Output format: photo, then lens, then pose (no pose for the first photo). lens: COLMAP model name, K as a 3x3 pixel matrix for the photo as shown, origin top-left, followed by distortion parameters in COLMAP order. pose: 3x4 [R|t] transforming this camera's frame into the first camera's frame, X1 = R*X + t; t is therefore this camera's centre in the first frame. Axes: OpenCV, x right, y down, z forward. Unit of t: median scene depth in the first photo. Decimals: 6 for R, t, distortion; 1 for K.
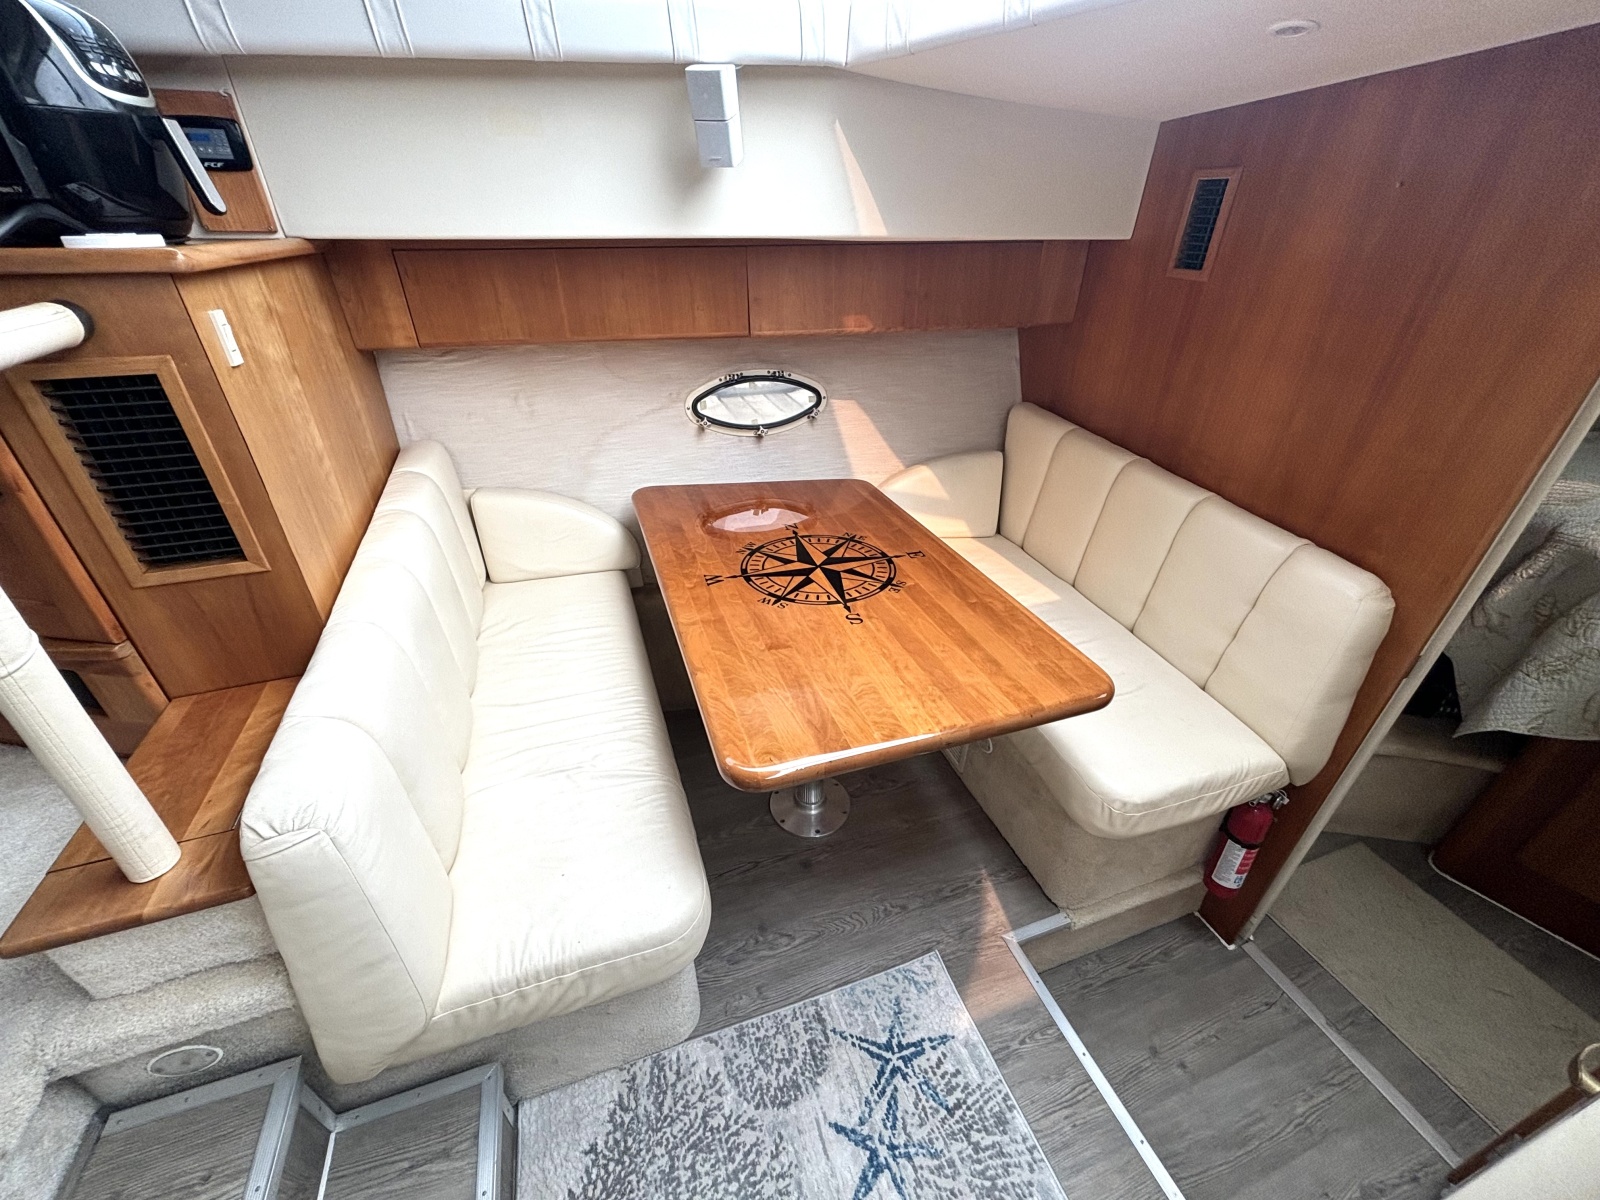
lens RADIAL K [[645.6, 0, 803.6], [0, 645.6, 602.4], [0, 0, 1]] dist [0.001191, 0.000180]
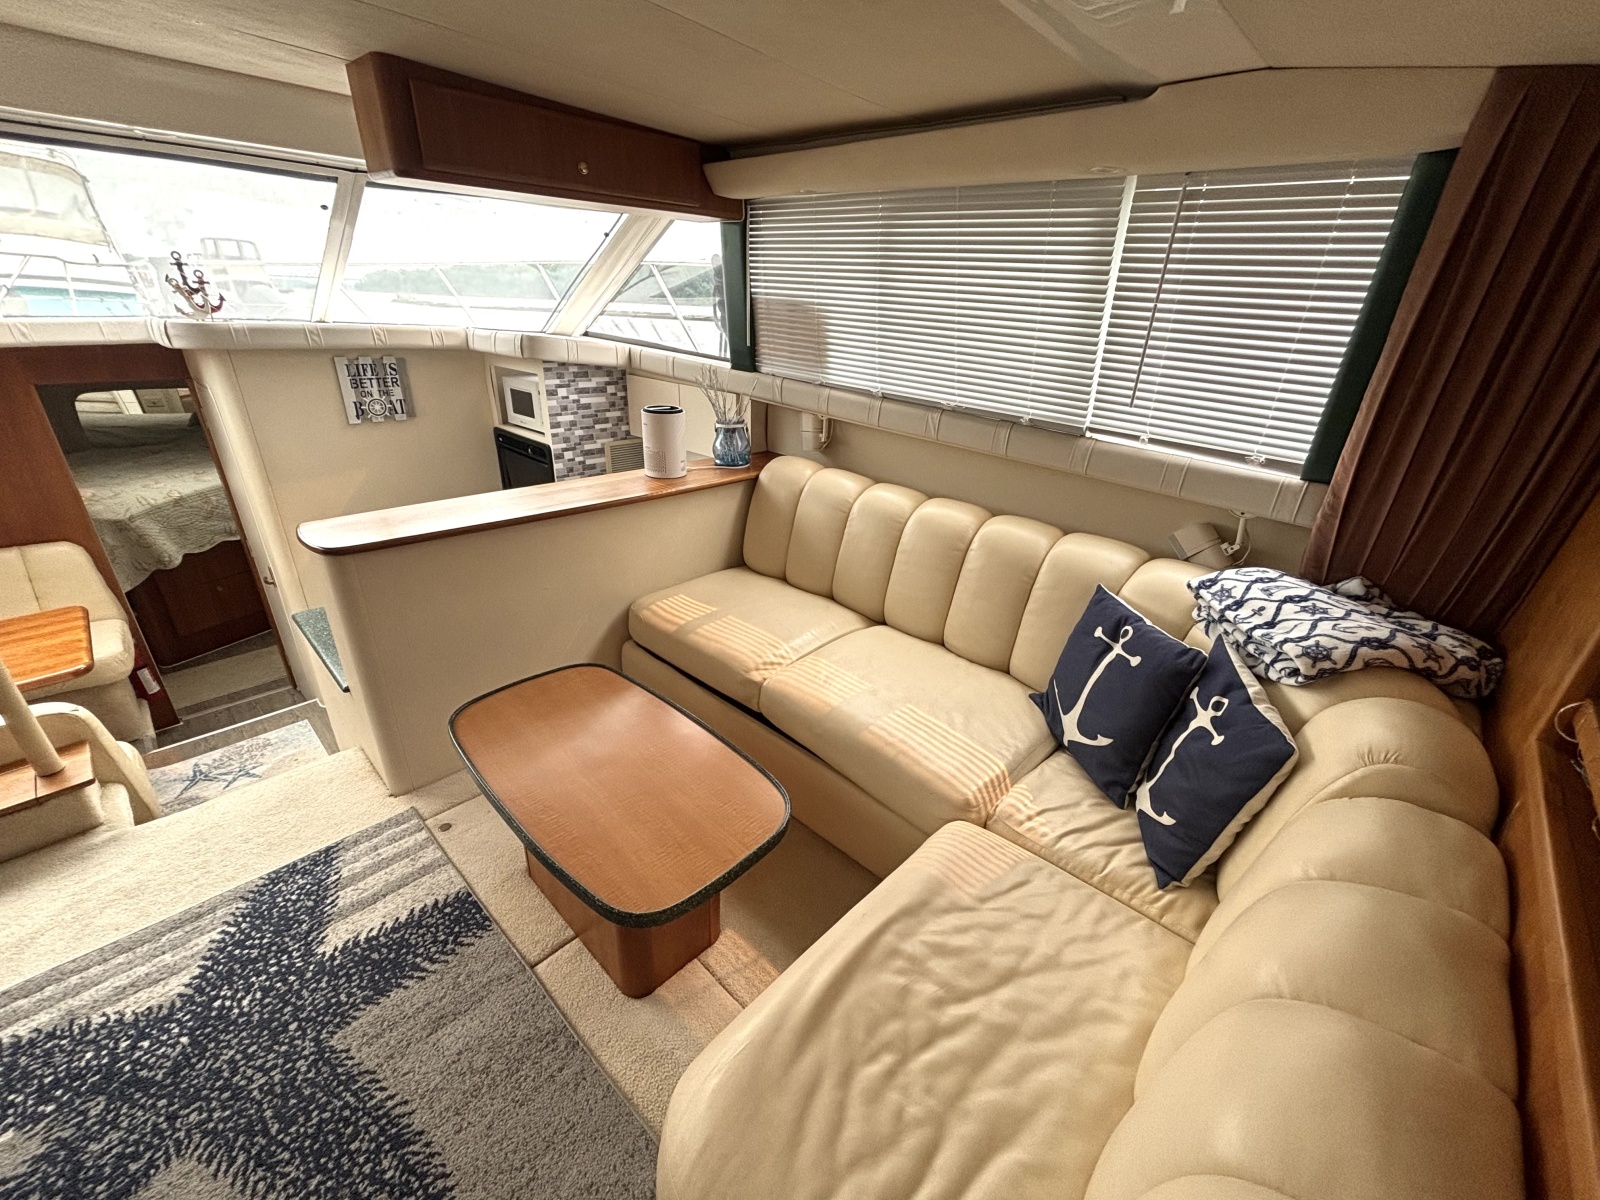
lens RADIAL K [[648.1, 0, 790.9], [0, 648.1, 605.4], [0, 0, 1]] dist [0.001113, 0.005979]
pose [[-0.441547, -0.410210, 0.797975, -1.968216], [0.431592, 0.682611, 0.589721, -0.121945], [-0.786616, 0.604789, -0.124361, -0.573057]]
